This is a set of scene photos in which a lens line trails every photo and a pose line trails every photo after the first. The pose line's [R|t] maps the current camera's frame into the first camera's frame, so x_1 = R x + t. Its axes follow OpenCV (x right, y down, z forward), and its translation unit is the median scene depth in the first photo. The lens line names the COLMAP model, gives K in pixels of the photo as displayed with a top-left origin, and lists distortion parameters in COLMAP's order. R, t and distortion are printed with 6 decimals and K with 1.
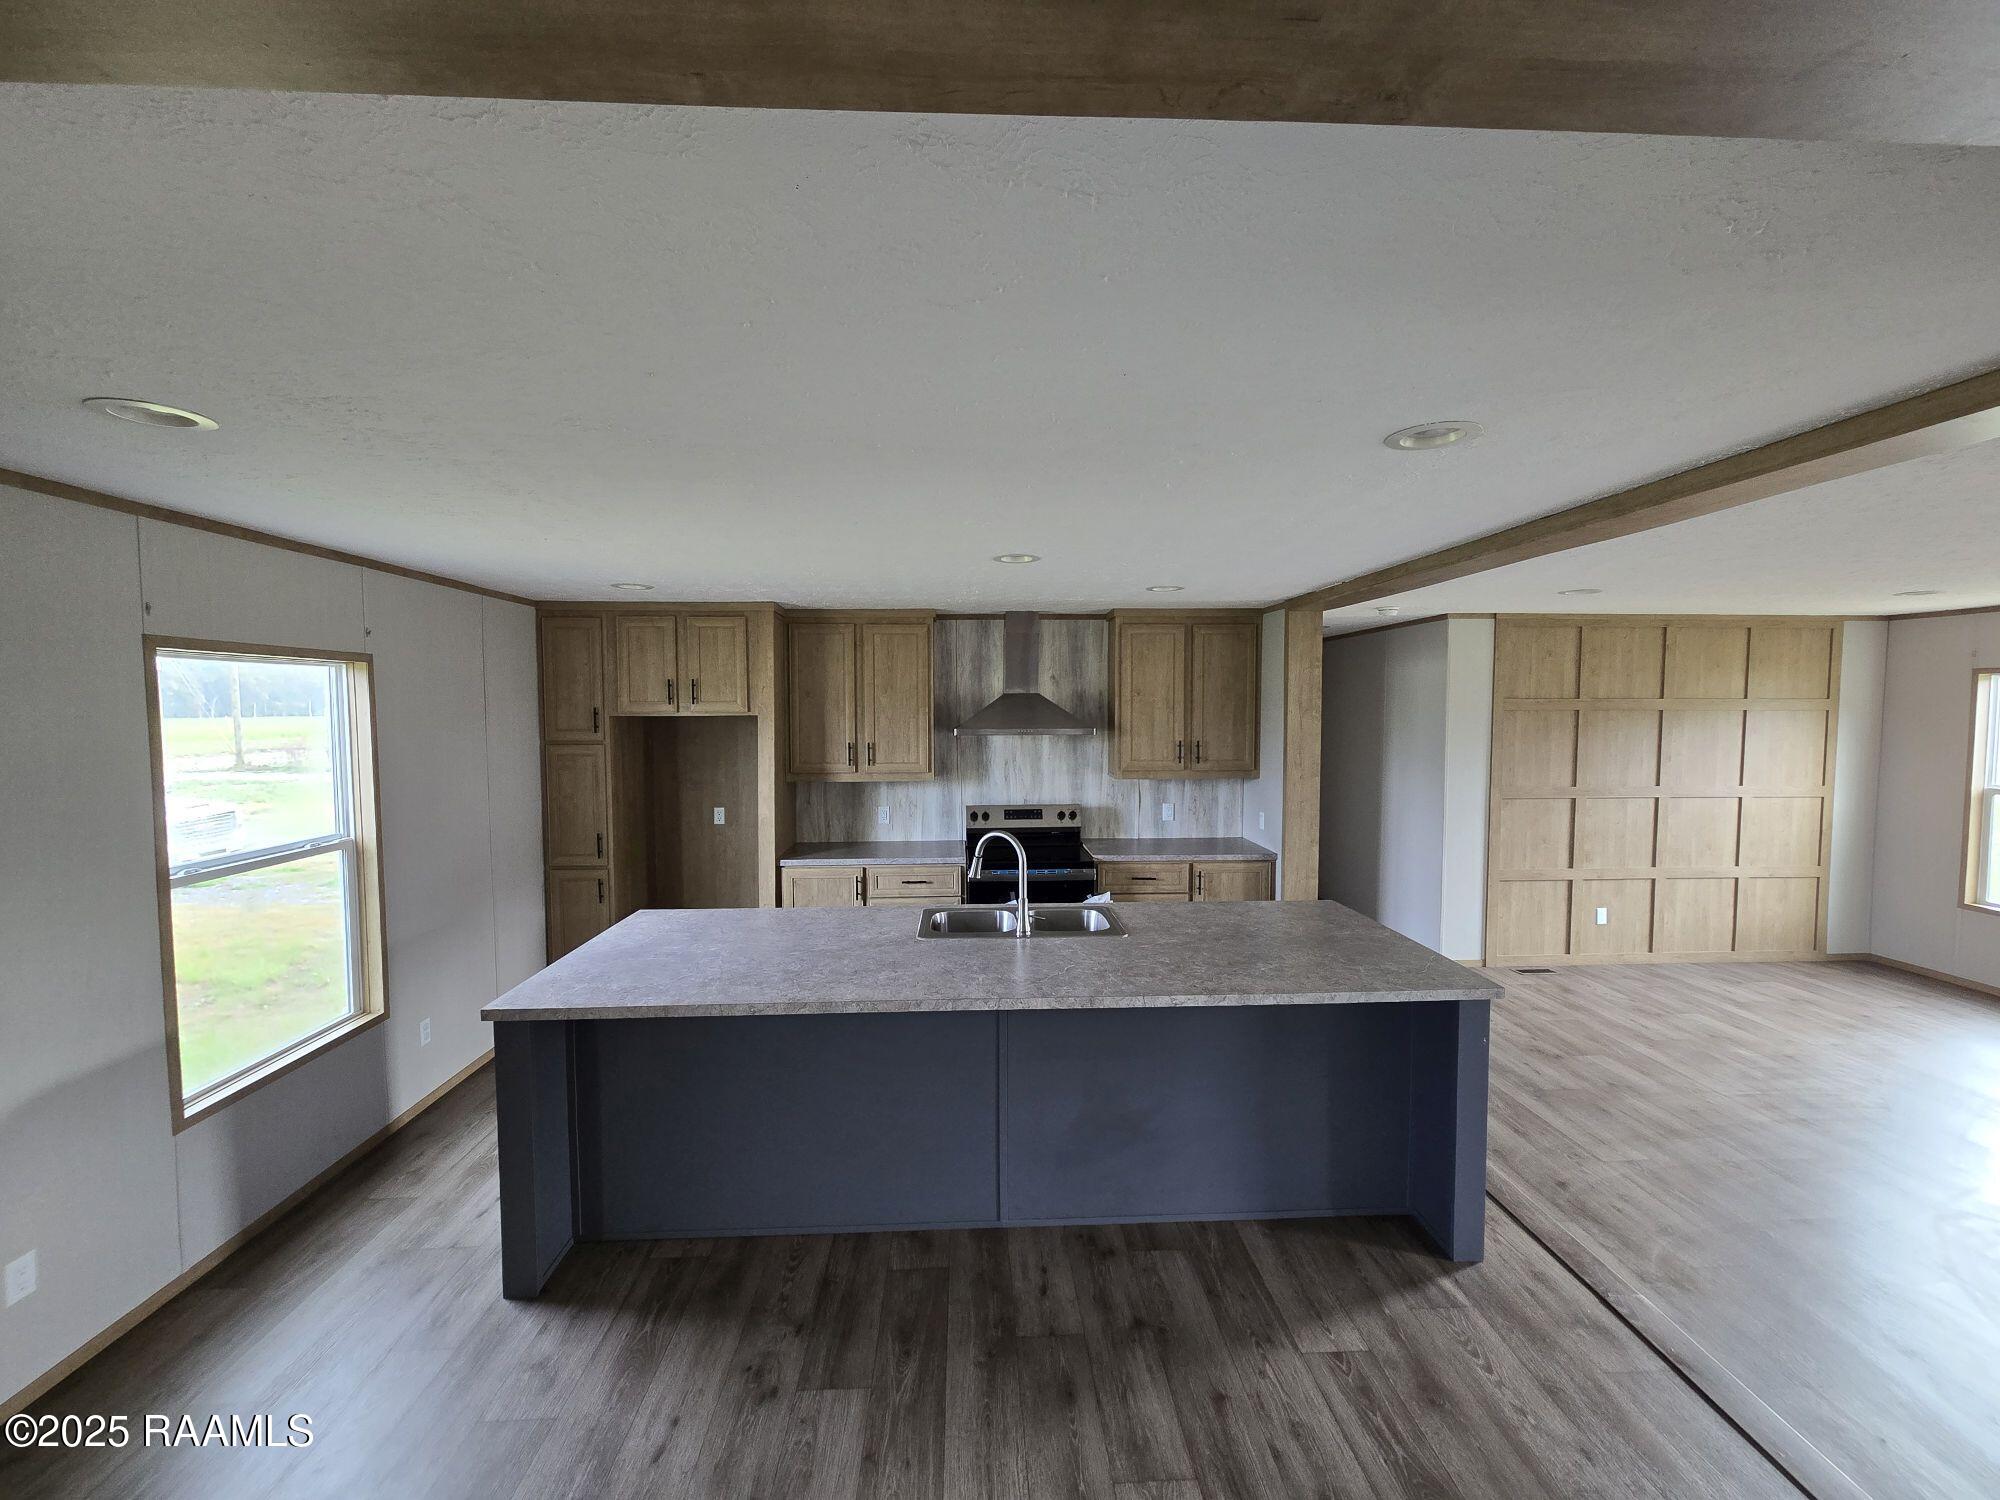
lens RADIAL K [[819.0, 0, 1002.9], [0, 819.0, 749.8], [0, 0, 1]] dist [-0.001903, 0.000500]
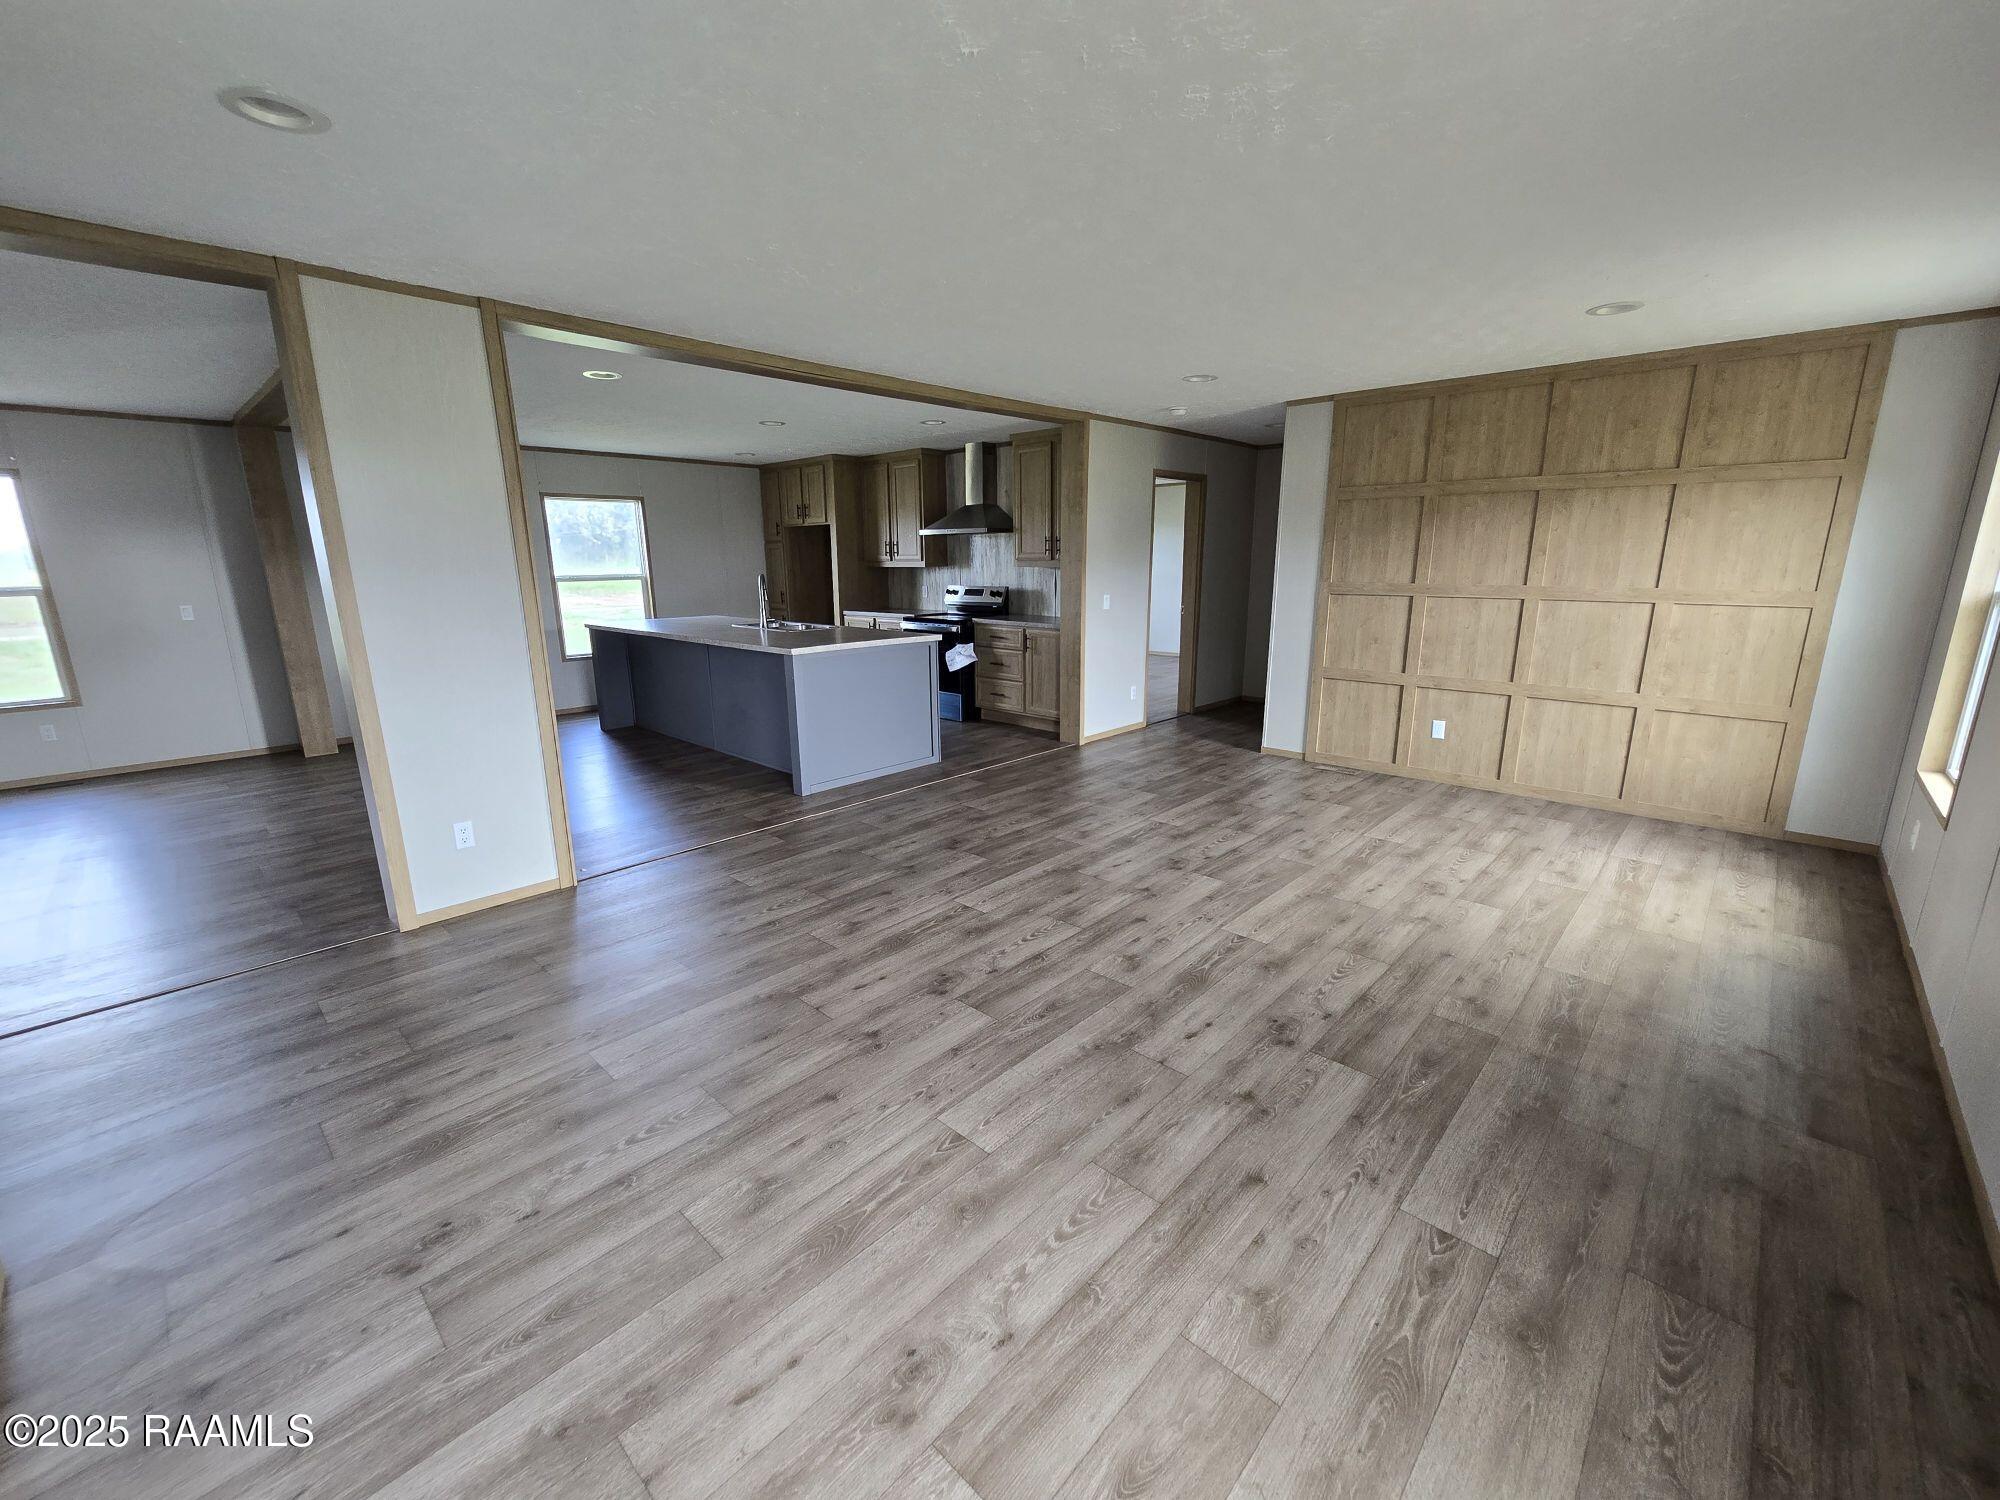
lens RADIAL K [[819.0, 0, 1002.9], [0, 819.0, 749.8], [0, 0, 1]] dist [-0.001903, 0.000500]
pose [[0.693944, 0.163067, -0.701321, 1.143396], [-0.031135, 0.979902, 0.197033, 0.066850], [0.719356, -0.114894, 0.685074, 0.023705]]
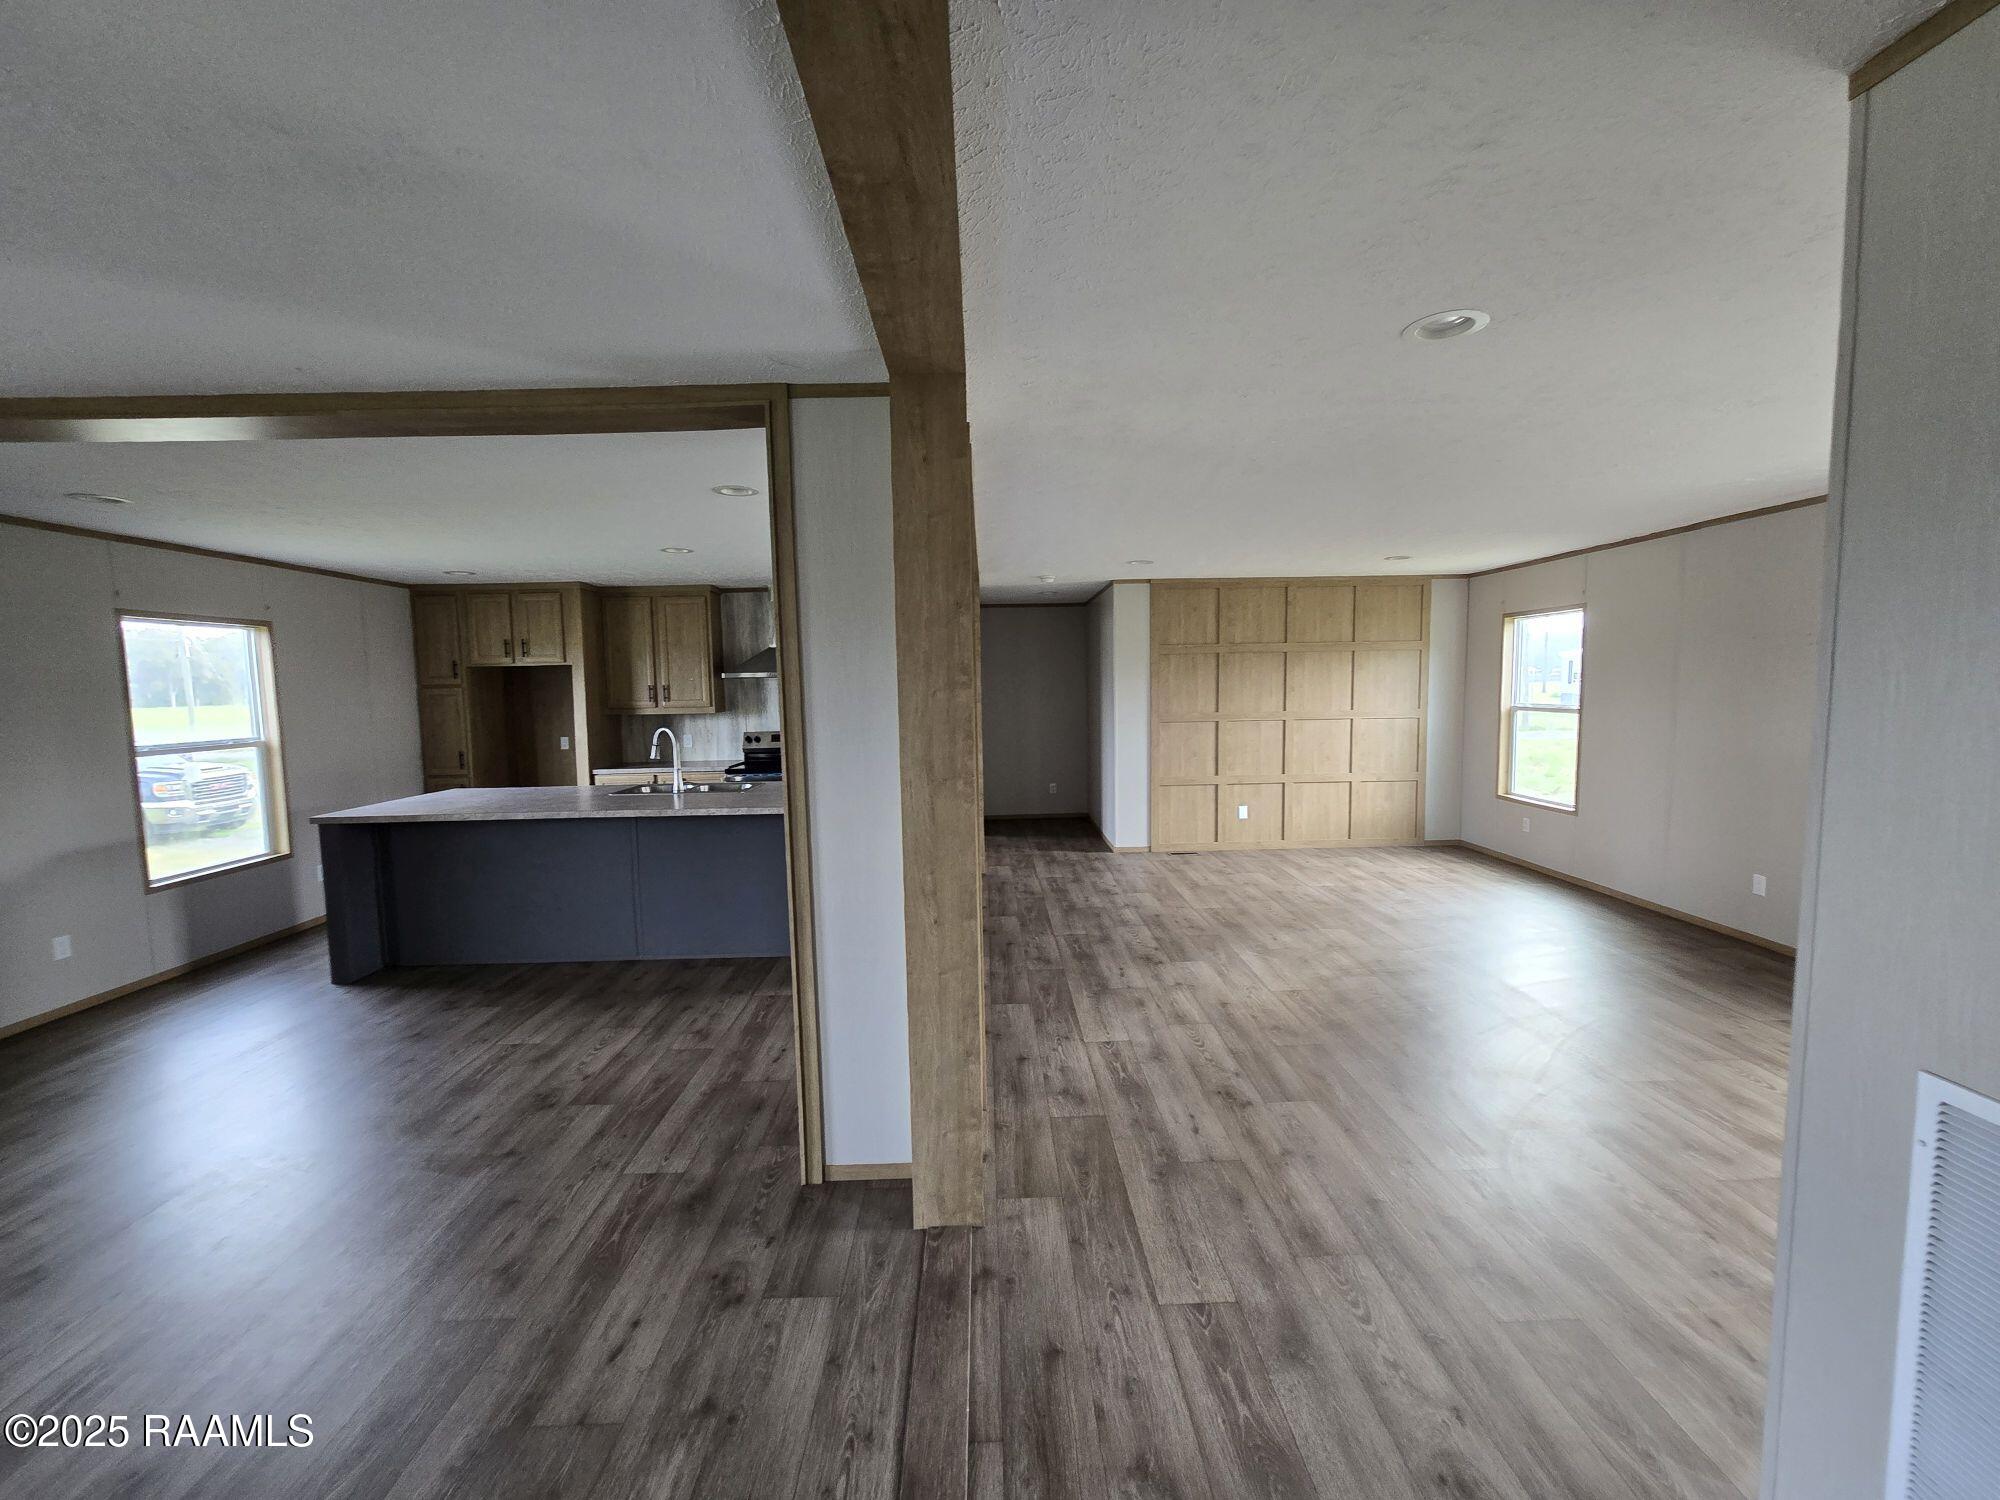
lens RADIAL K [[823.8, 0, 1000.0], [0, 823.8, 750.0], [0, 0, 1]] dist [0.000853, 0.000445]
pose [[0.999461, -0.014362, -0.029525, 0.425758], [0.015256, 0.999424, 0.030303, 0.065425], [0.029073, -0.030737, 0.999105, -0.343592]]
